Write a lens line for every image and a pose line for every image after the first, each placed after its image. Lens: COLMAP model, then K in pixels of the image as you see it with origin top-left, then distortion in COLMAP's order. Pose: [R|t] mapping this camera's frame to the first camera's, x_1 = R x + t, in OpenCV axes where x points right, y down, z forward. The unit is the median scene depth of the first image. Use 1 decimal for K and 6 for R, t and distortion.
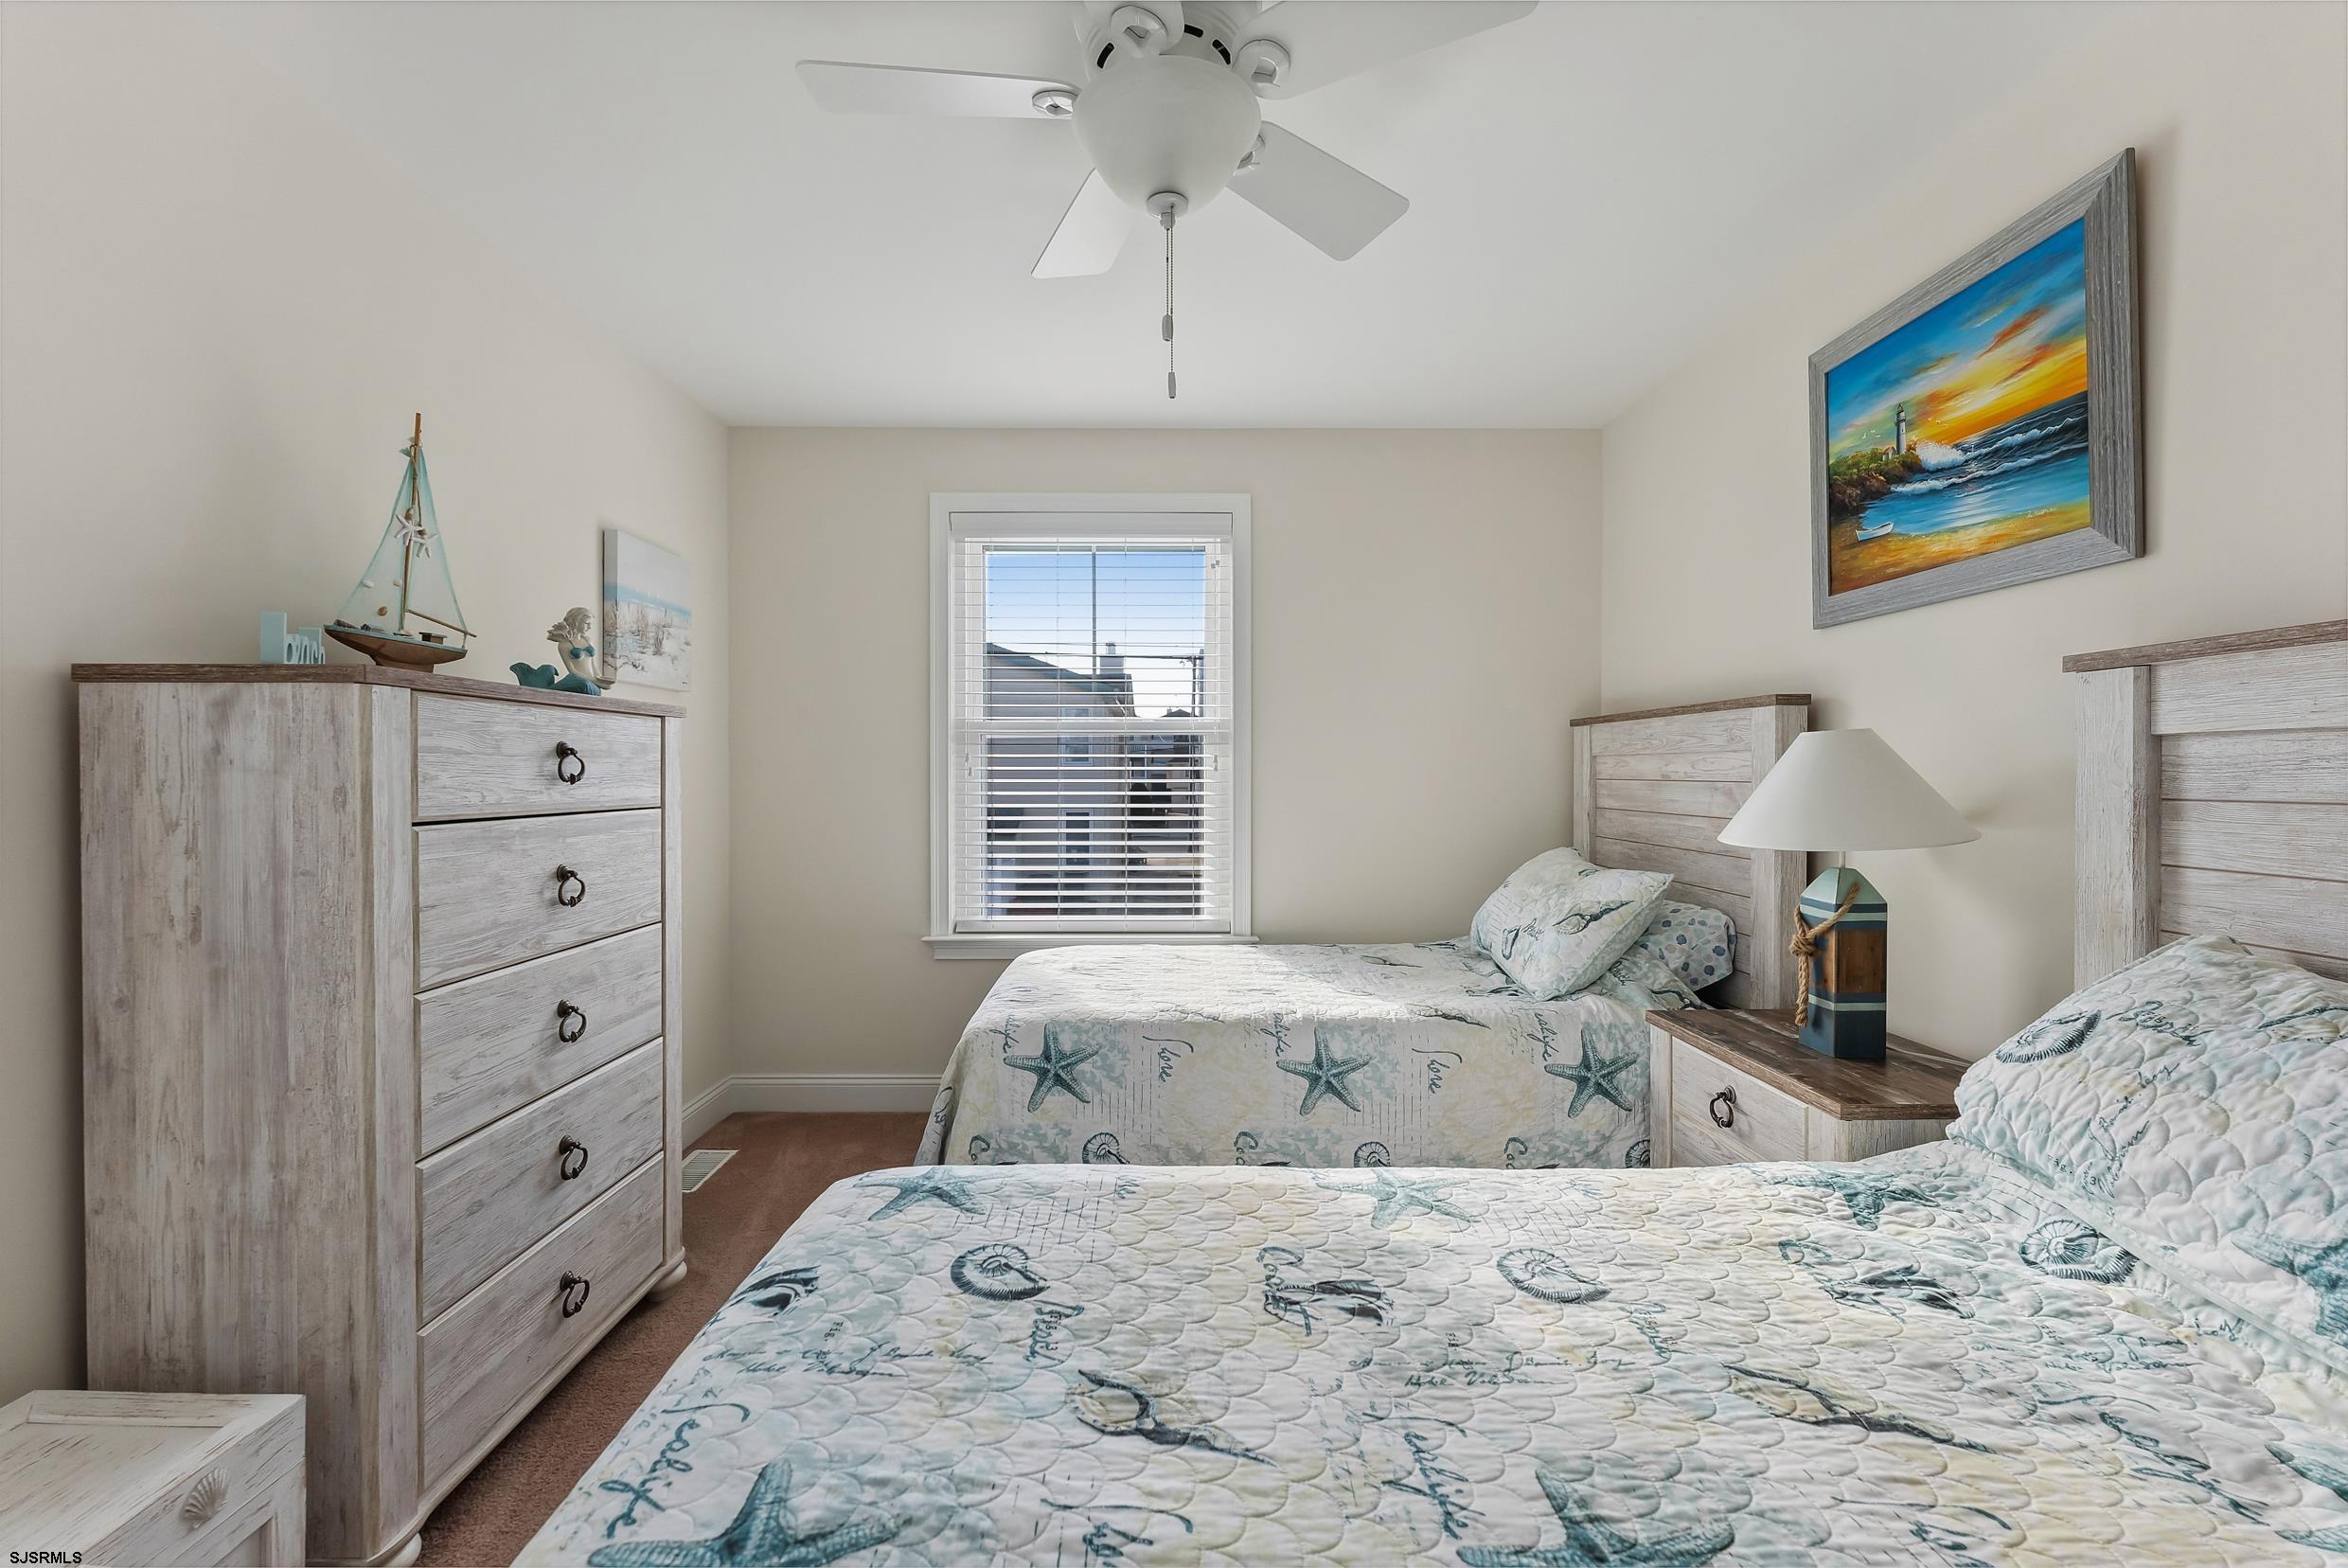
lens RADIAL K [[954.8, 0, 1170.2], [0, 954.8, 778.5], [0, 0, 1]] dist [-0.000545, 0.000127]
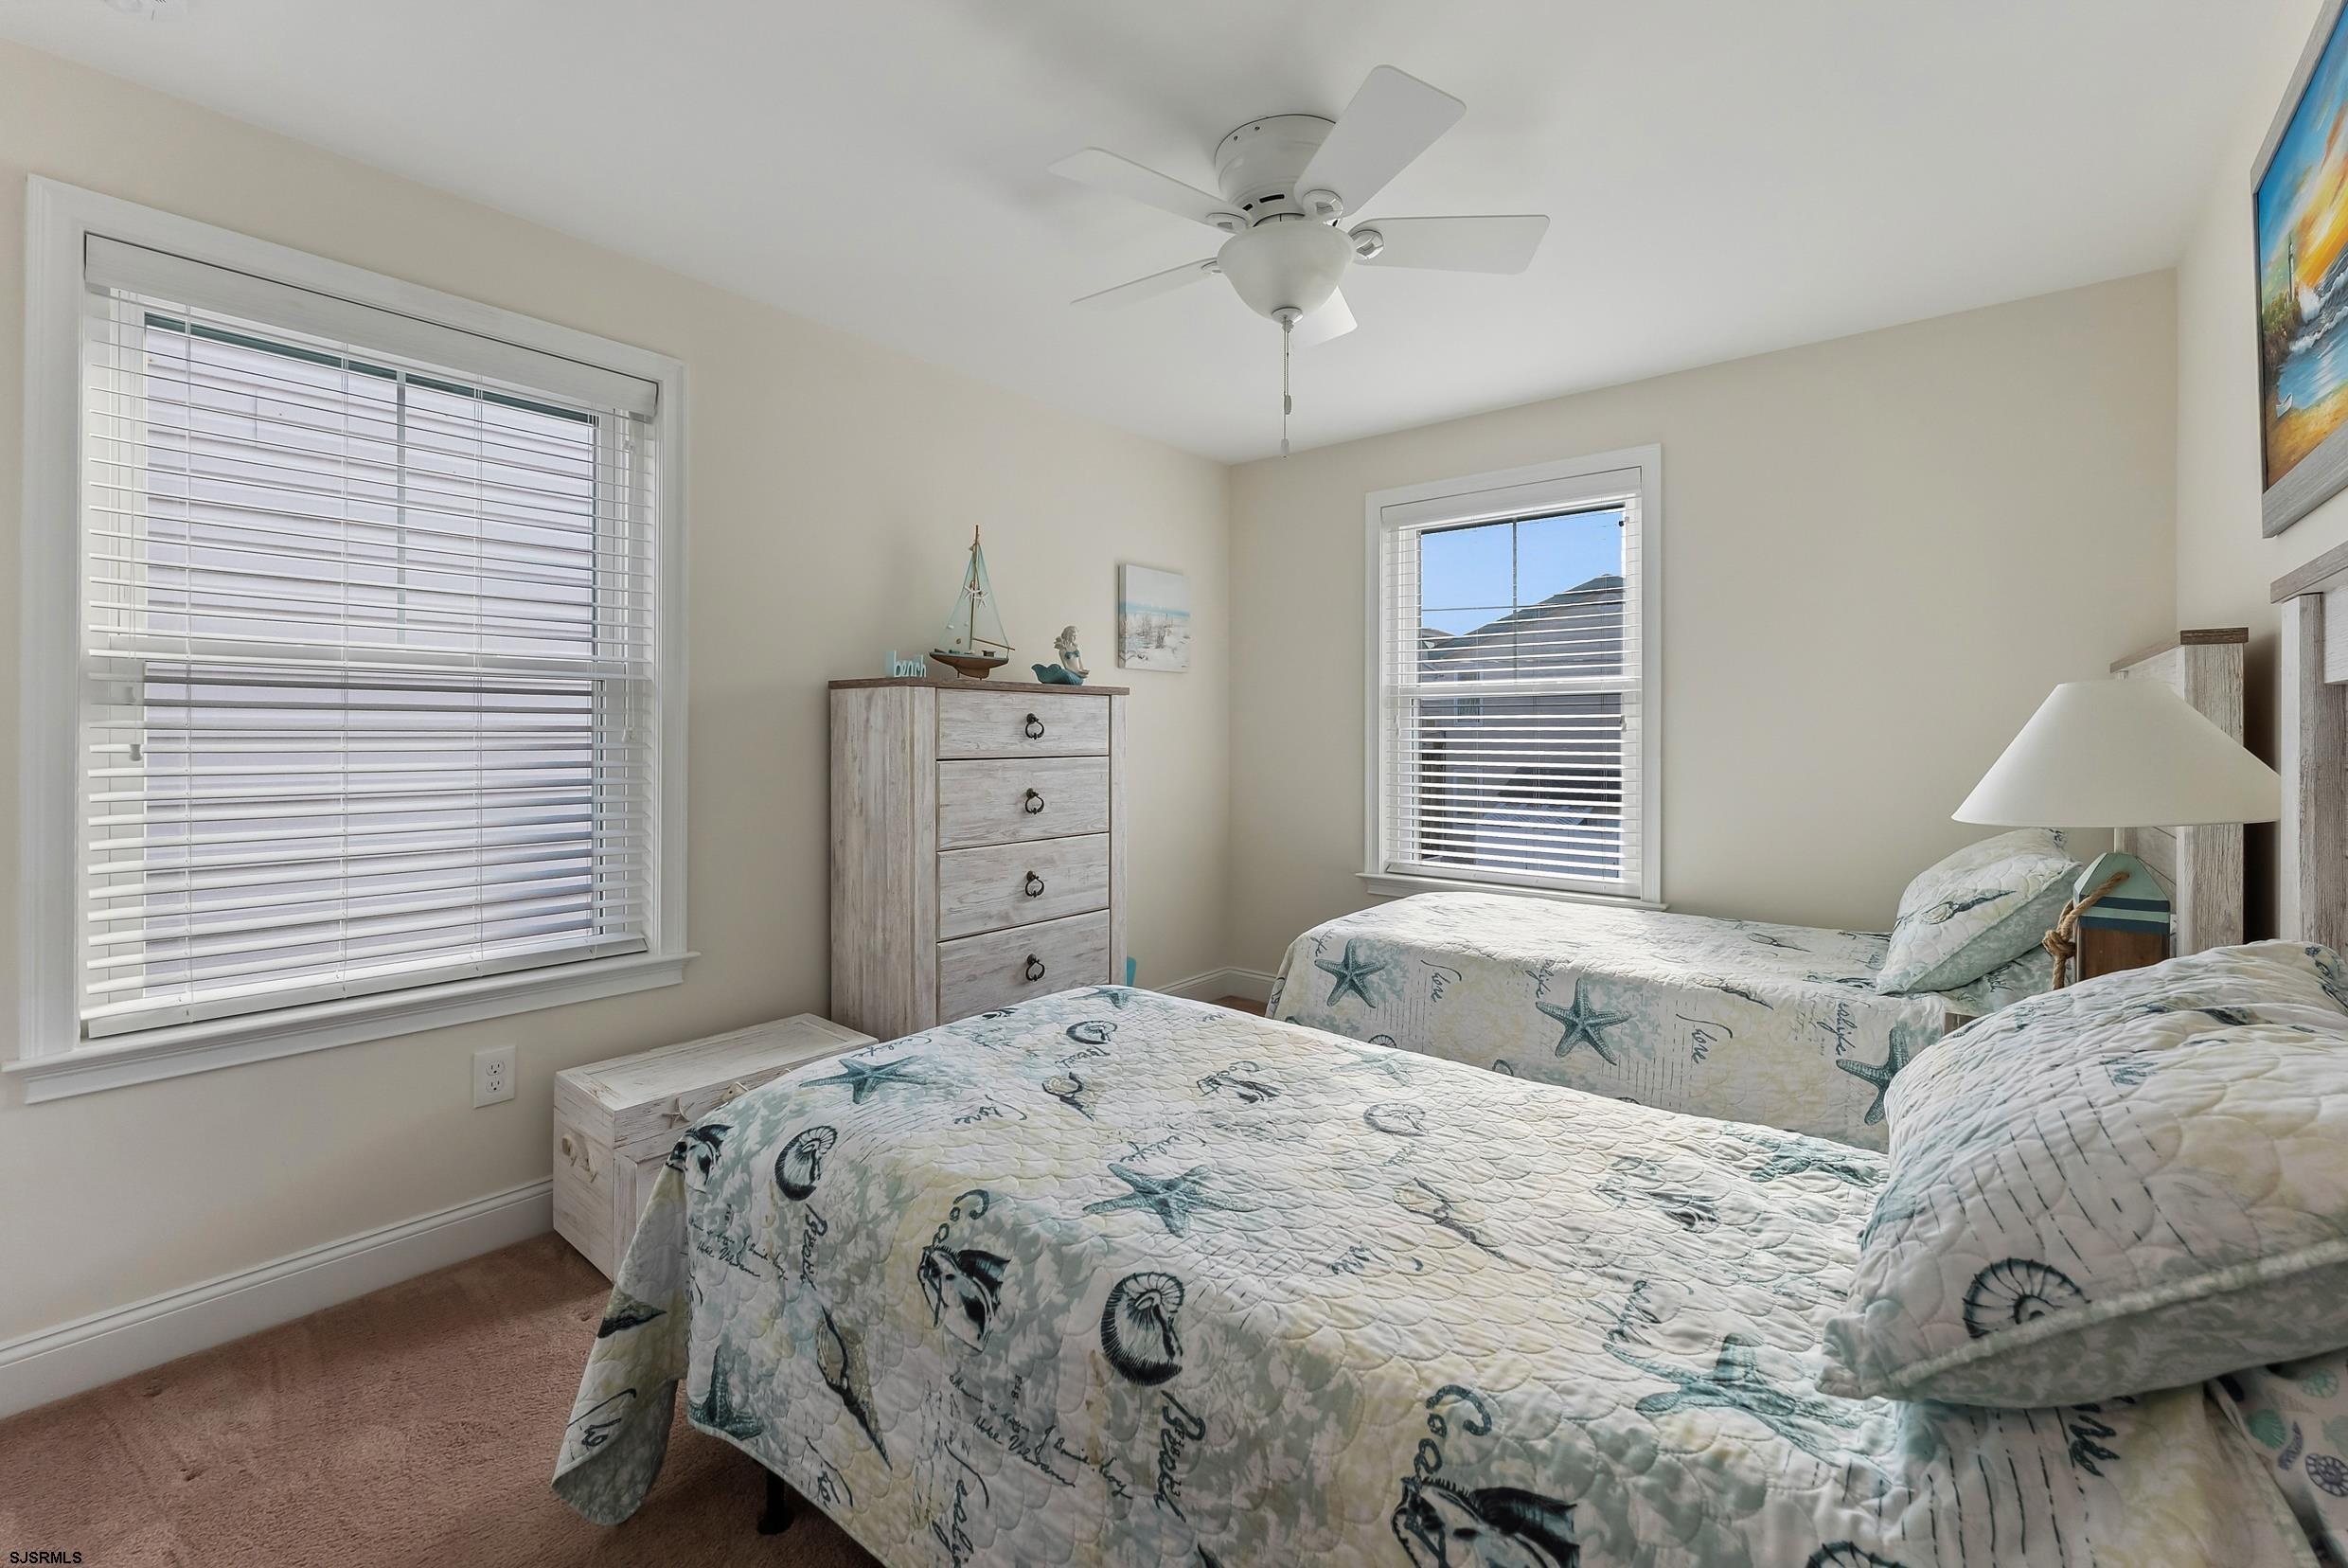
lens RADIAL K [[954.8, 0, 1141.3], [0, 954.8, 732.8], [0, 0, 1]] dist [-0.000545, 0.000127]
pose [[0.763788, 0.001243, -0.645466, 0.648562], [-0.005430, 0.999975, -0.004500, 0.001221], [0.645444, 0.006942, 0.763776, -0.150593]]
